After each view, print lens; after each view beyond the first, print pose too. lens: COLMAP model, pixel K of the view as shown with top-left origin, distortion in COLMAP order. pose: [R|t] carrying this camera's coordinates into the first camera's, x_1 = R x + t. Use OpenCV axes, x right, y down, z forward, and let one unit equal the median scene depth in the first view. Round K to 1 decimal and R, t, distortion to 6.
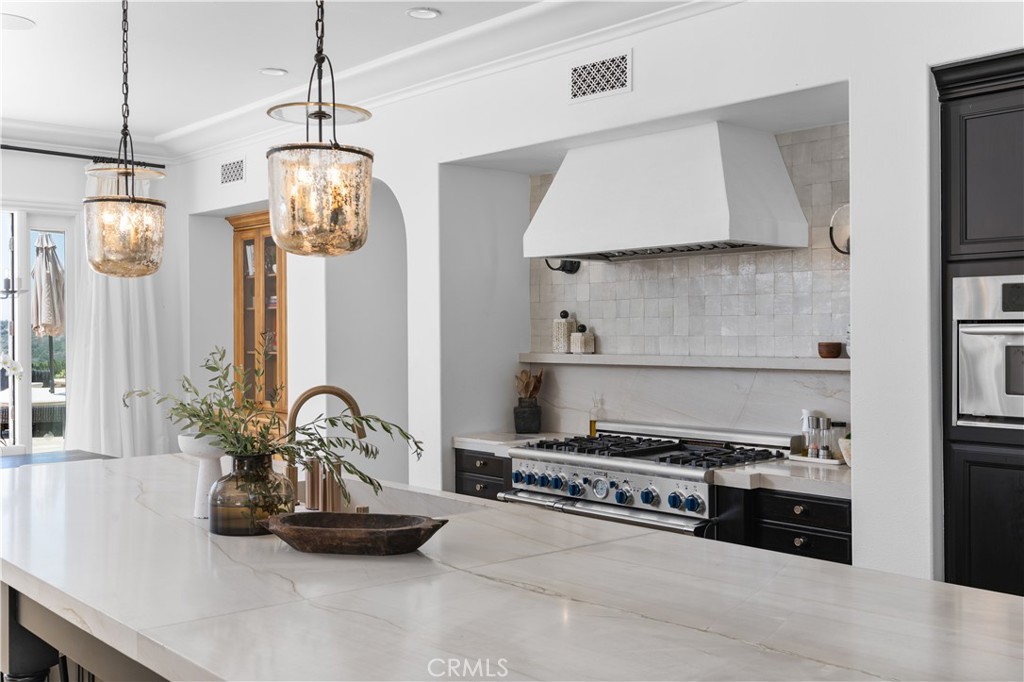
lens RADIAL K [[1041.6, 0, 511.7], [0, 1041.6, 338.8], [0, 0, 1]] dist [-0.021507, 0.000000]
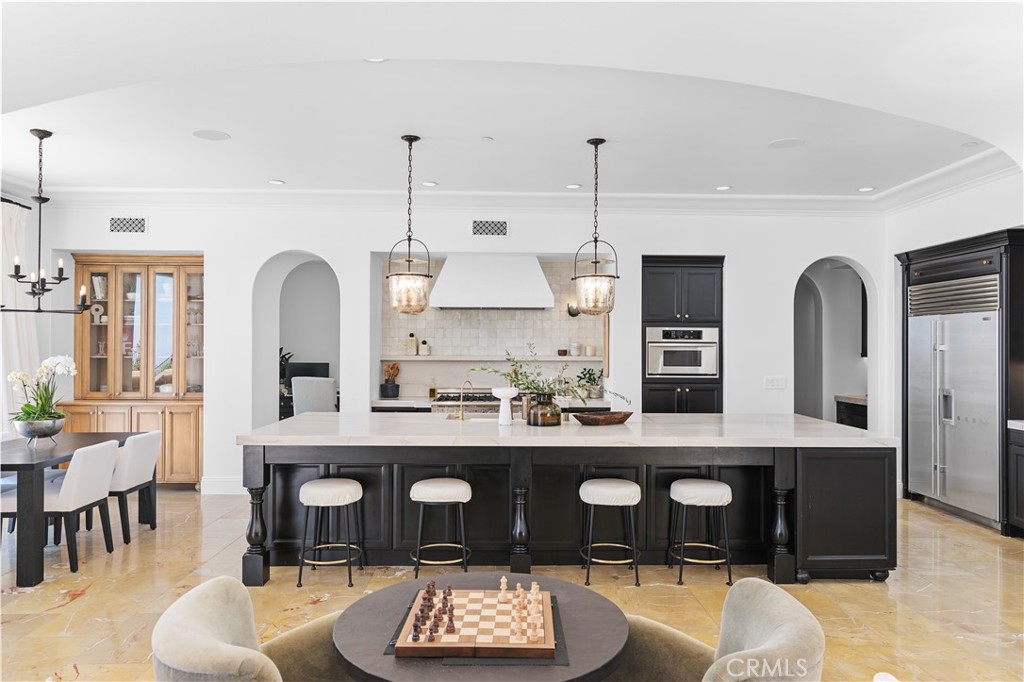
lens RADIAL K [[672.3, 0, 512.6], [0, 672.3, 345.0], [0, 0, 1]] dist [0.003298, 0.000072]
pose [[0.644094, 0.011385, 0.764861, -0.957851], [-0.003717, 0.999924, -0.011754, 0.011168], [-0.764937, 0.004728, 0.644088, 0.051092]]
